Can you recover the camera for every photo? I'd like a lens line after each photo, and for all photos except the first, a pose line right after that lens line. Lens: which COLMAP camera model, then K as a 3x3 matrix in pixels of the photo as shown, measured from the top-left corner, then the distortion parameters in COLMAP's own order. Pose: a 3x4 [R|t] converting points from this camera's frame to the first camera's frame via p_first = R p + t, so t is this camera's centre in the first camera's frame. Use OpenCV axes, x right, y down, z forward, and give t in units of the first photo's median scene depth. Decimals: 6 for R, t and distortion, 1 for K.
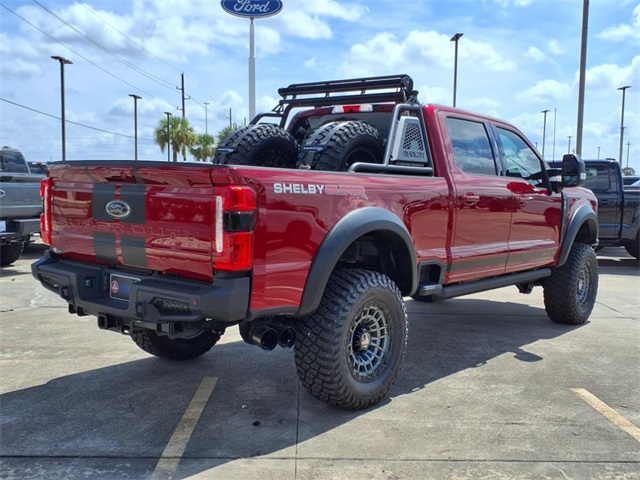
lens RADIAL K [[655.8, 0, 356.0], [0, 655.8, 239.8], [0, 0, 1]] dist [0.035527, -0.012618]
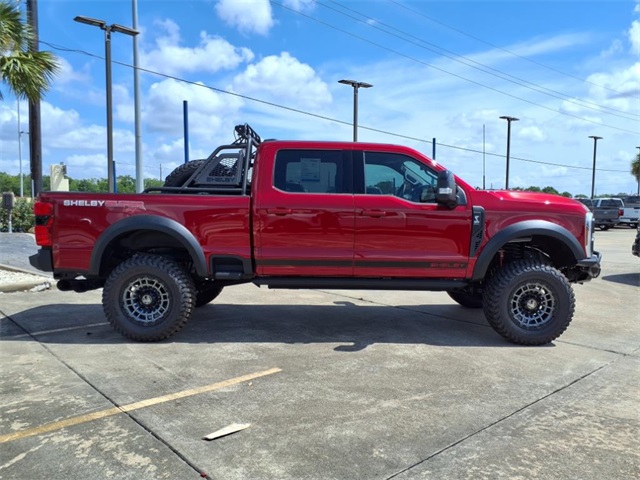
lens RADIAL K [[500.5, 0, 341.8], [0, 500.5, 251.9], [0, 0, 1]] dist [0.003175, -0.006013]
pose [[0.683620, 0.059411, -0.727416, 1.190069], [-0.058809, 0.997924, 0.026235, -0.019957], [0.727465, 0.024844, 0.685695, 0.506044]]
